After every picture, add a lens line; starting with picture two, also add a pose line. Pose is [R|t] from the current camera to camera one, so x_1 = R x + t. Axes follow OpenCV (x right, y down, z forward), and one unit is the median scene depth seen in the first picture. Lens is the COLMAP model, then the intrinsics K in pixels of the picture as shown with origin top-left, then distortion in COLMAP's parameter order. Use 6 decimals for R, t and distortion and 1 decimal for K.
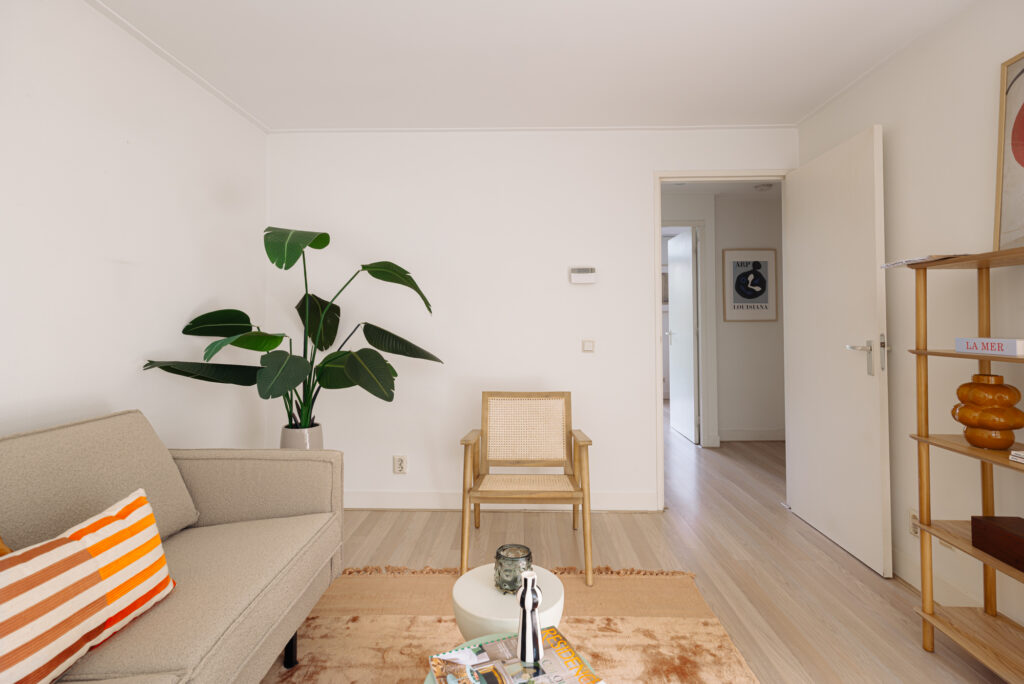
lens RADIAL K [[505.4, 0, 517.1], [0, 505.4, 309.1], [0, 0, 1]] dist [0.002482, 0.000204]
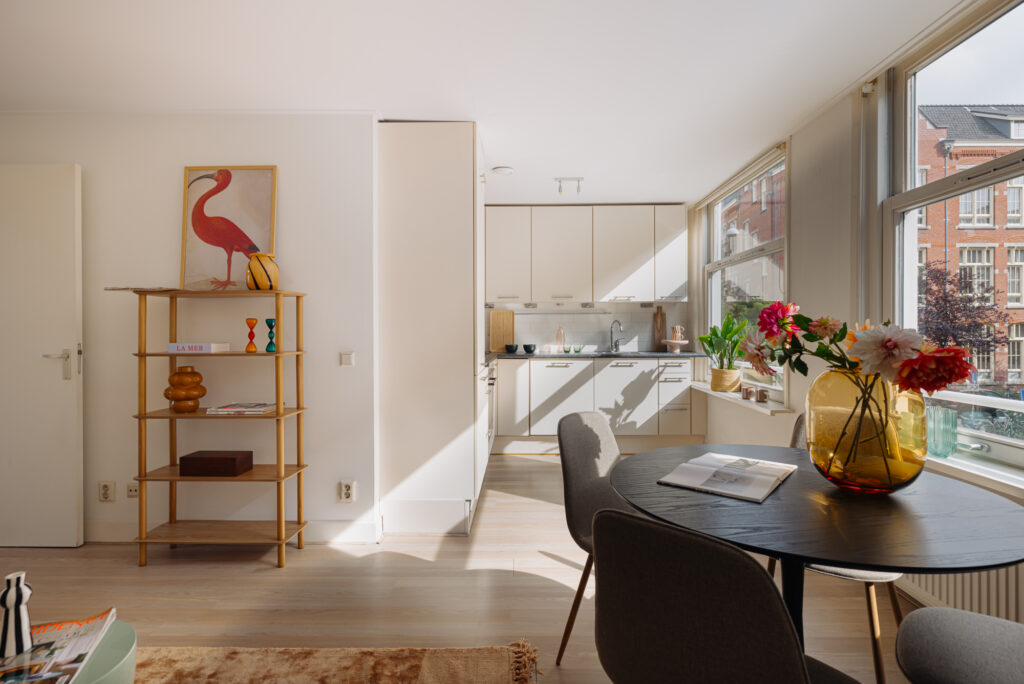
lens RADIAL K [[549.5, 0, 513.7], [0, 549.5, 336.9], [0, 0, 1]] dist [-0.000628, -0.000821]
pose [[-0.008543, -0.003259, 0.999958, -0.723250], [-0.024532, 0.999694, 0.003048, 0.007127], [-0.999663, -0.024505, -0.008620, -0.003853]]
